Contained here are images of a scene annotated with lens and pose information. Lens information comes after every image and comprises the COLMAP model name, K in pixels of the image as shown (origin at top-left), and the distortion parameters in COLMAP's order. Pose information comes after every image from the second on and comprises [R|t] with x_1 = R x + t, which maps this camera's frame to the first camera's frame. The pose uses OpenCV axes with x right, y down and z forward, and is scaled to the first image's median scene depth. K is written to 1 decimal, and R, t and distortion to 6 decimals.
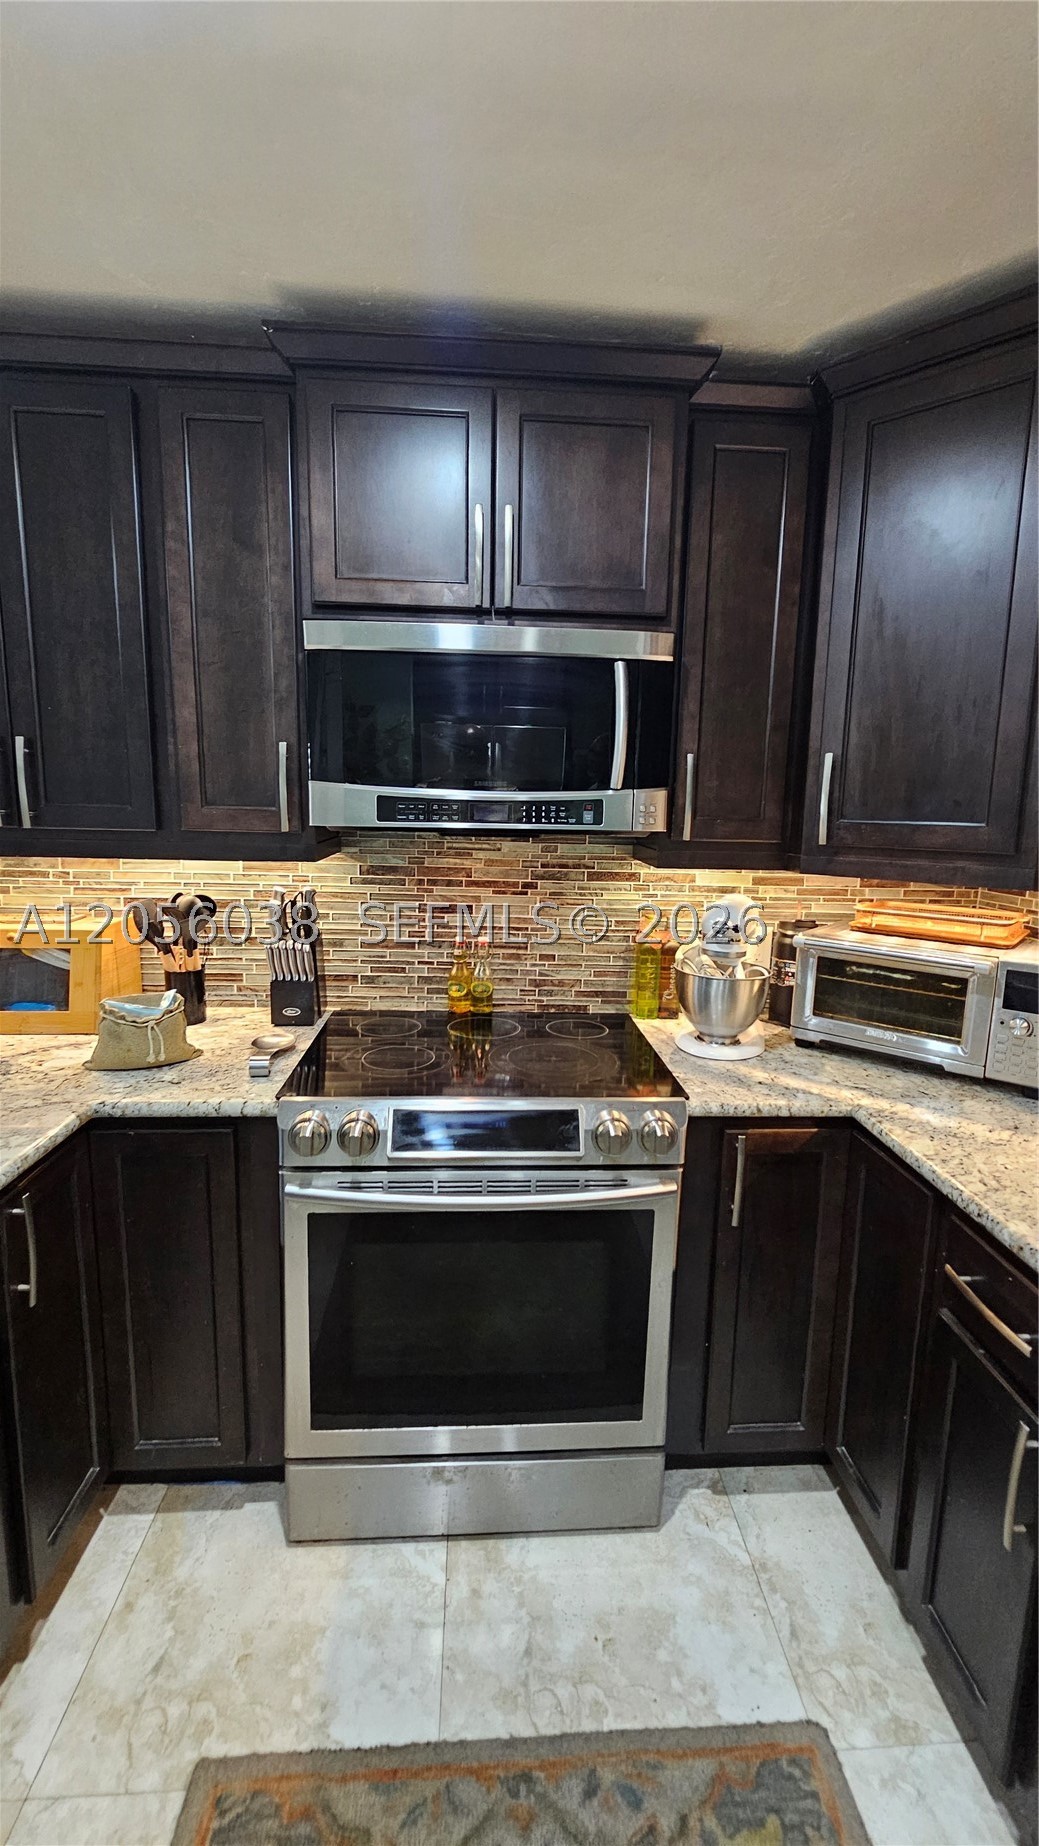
lens RADIAL K [[759.5, 0, 531.4], [0, 759.5, 919.7], [0, 0, 1]] dist [-0.001548, -0.000326]
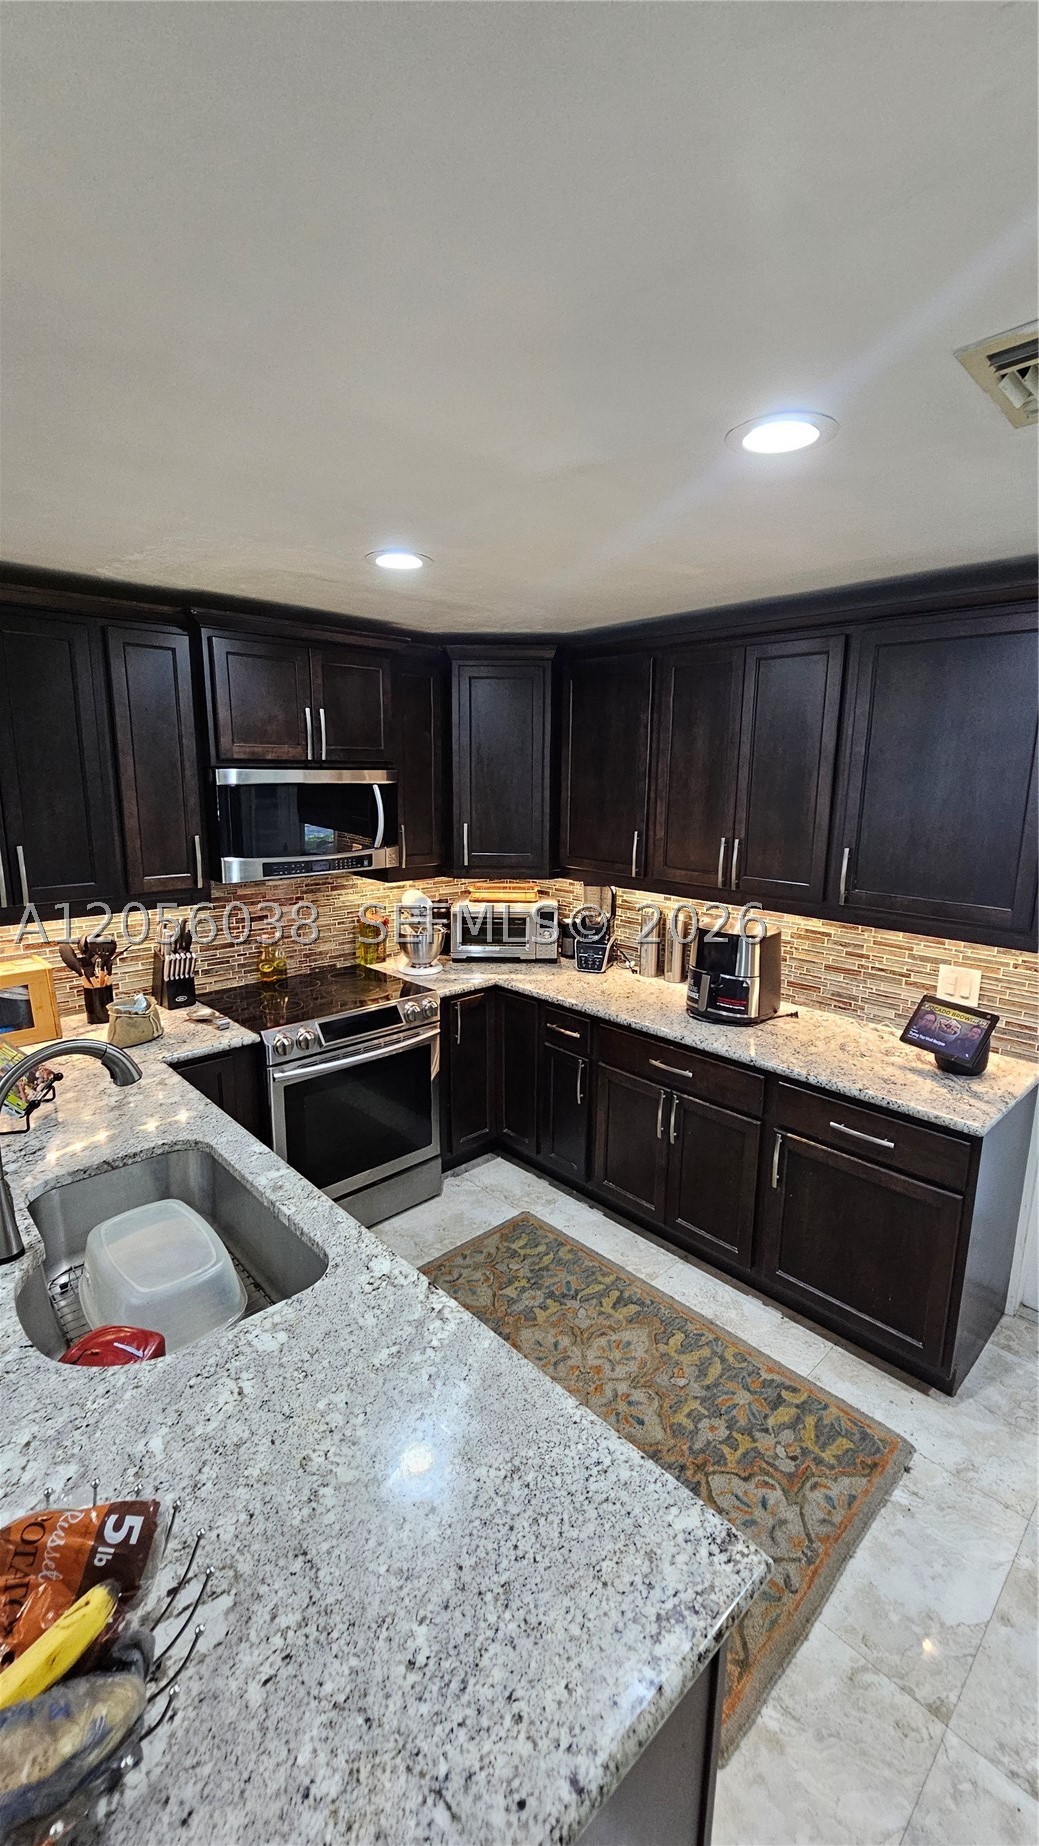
lens RADIAL K [[759.5, 0, 533.3], [0, 759.5, 921.8], [0, 0, 1]] dist [-0.001548, -0.000326]
pose [[0.762846, -0.144369, 0.630256, -0.860122], [0.103613, 0.989452, 0.101238, -0.140837], [-0.638224, -0.011926, 0.769759, -0.788933]]
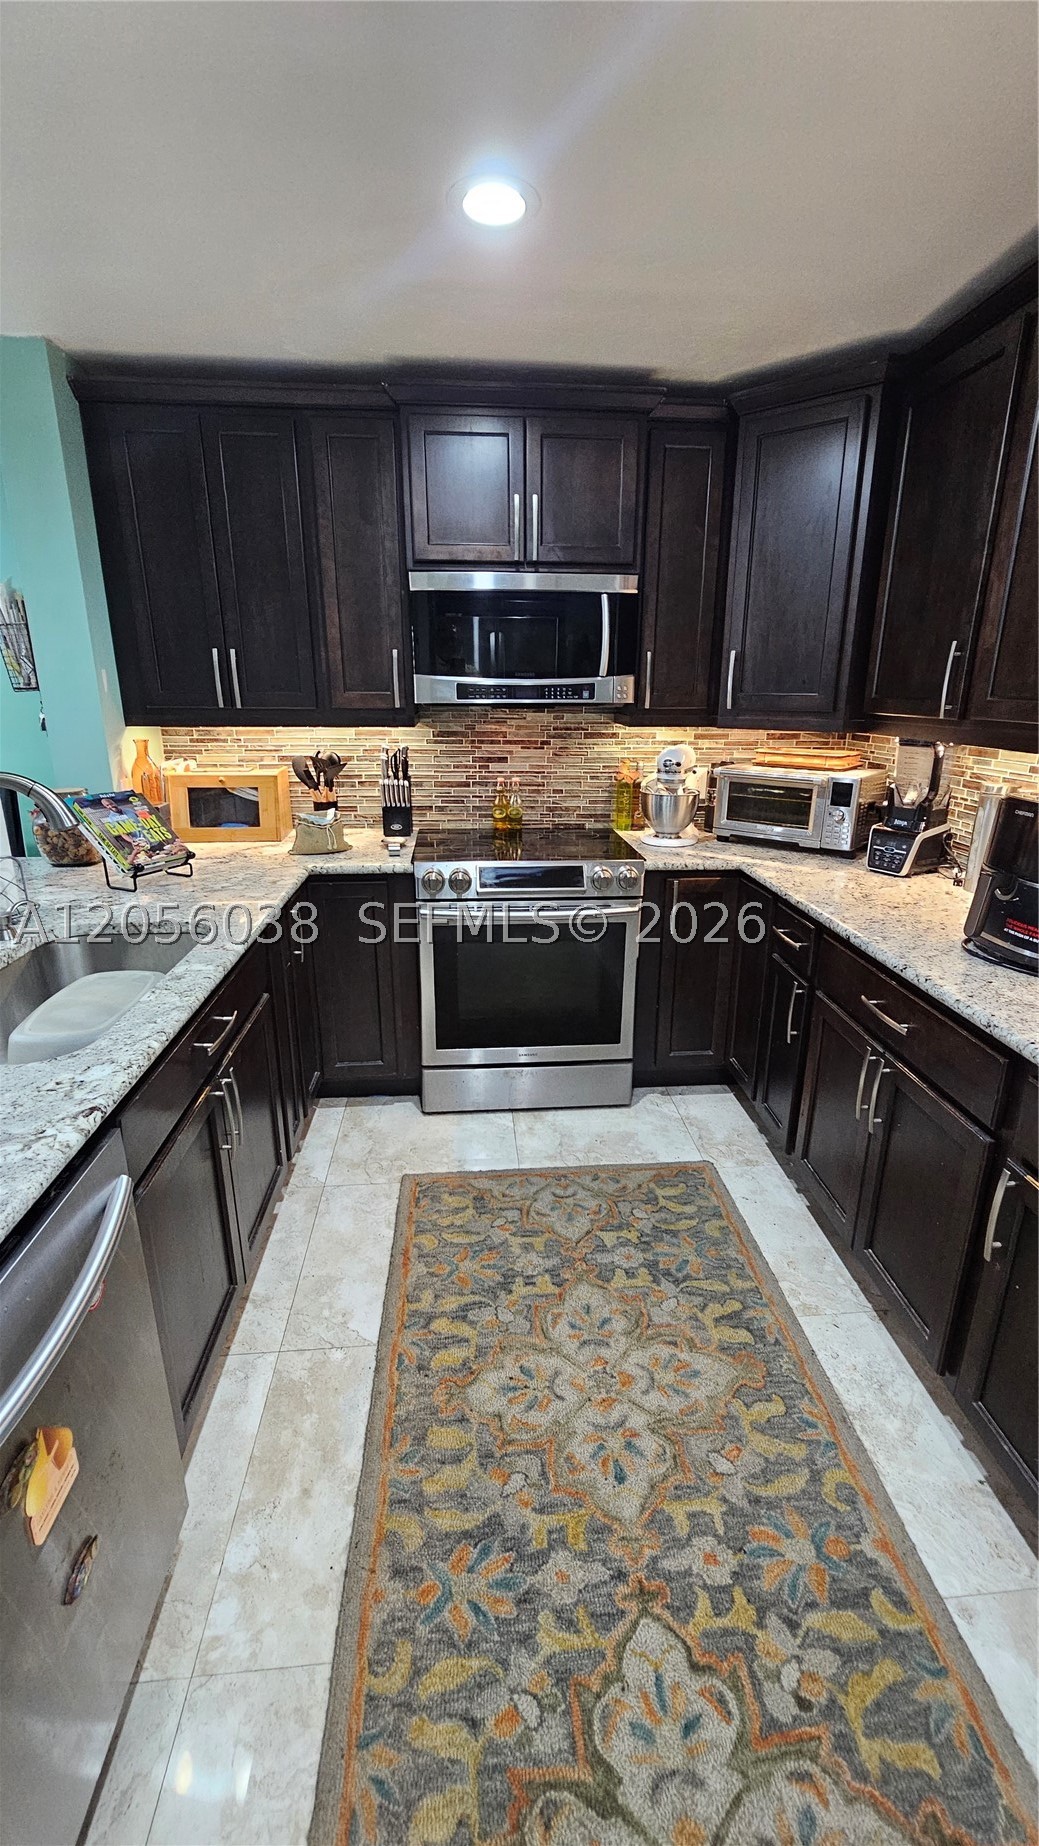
lens RADIAL K [[759.5, 0, 531.5], [0, 759.5, 916.3], [0, 0, 1]] dist [-0.001548, -0.000326]
pose [[0.999575, -0.024351, 0.016013, -0.080181], [0.021745, 0.988966, 0.146539, 0.095489], [-0.019405, -0.146128, 0.989075, -0.683834]]
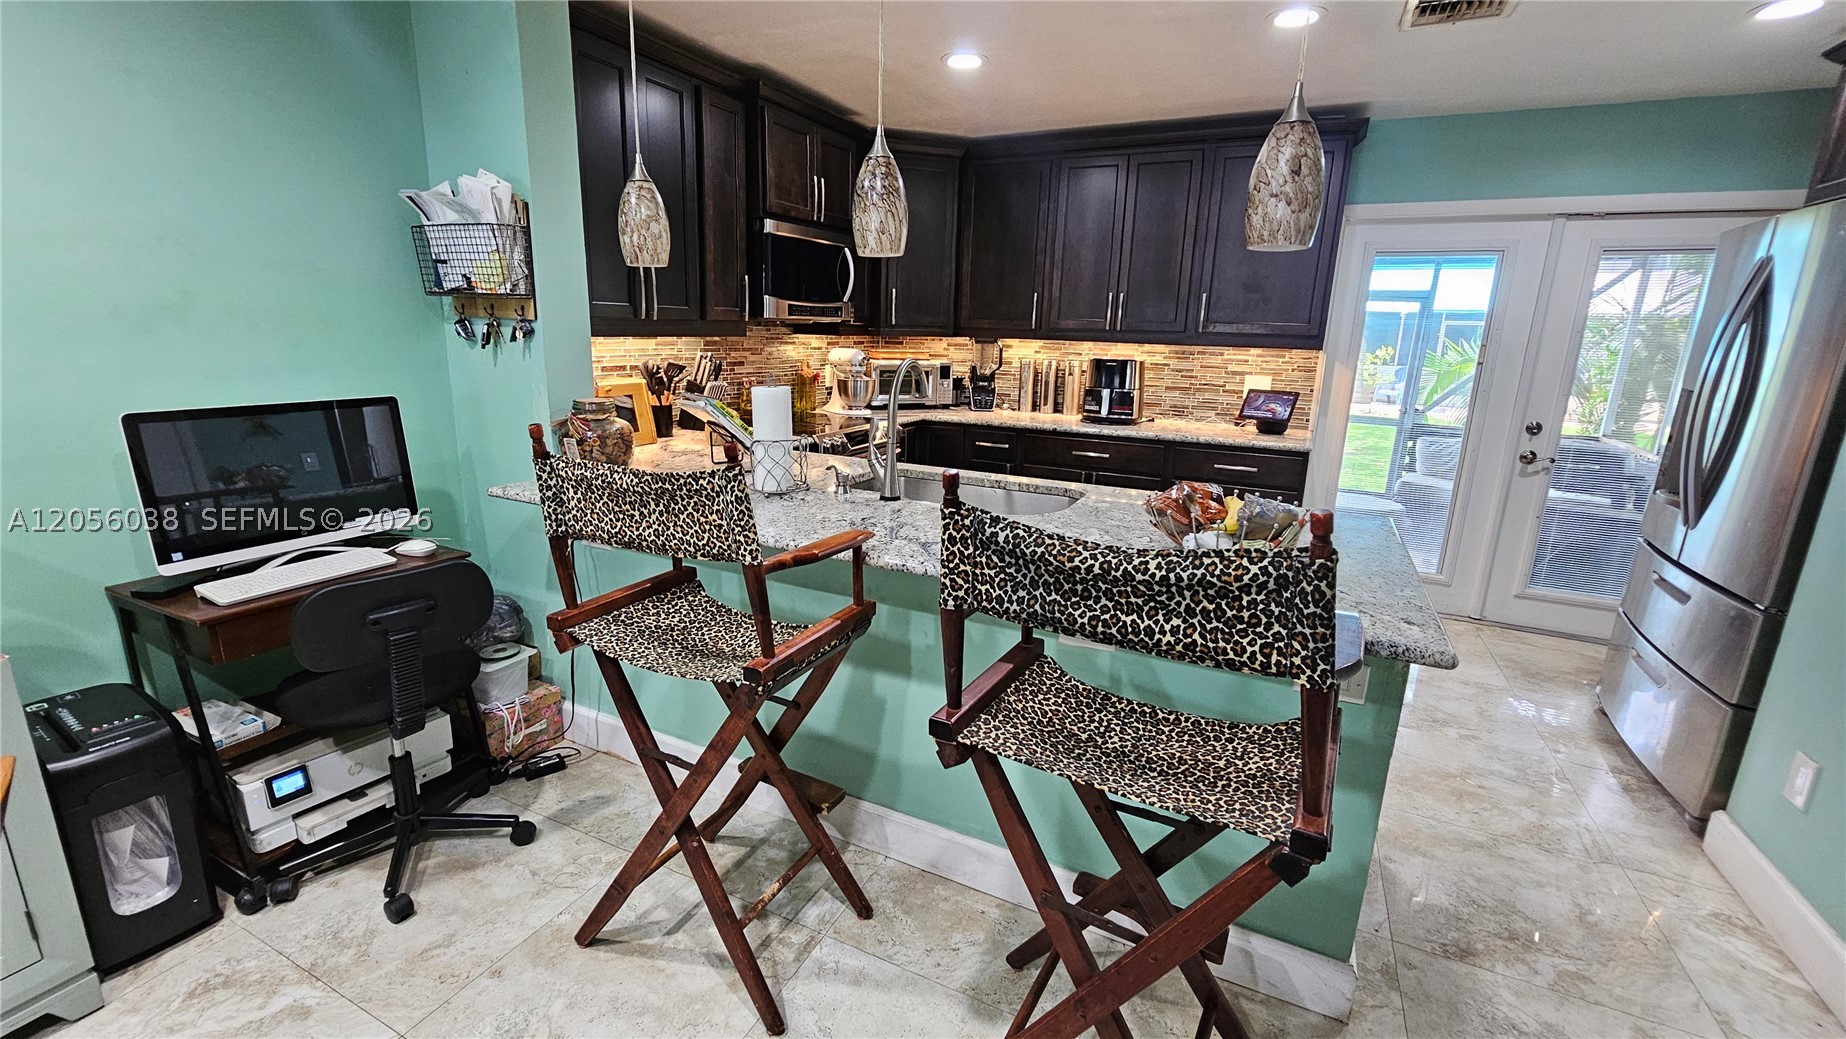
lens RADIAL K [[759.5, 0, 921.1], [0, 759.5, 515.0], [0, 0, 1]] dist [-0.001548, -0.000326]
pose [[0.494673, -0.222340, 0.840157, -1.967433], [0.115658, 0.974964, 0.189917, 0.058744], [-0.861349, 0.003224, 0.508003, -0.433875]]
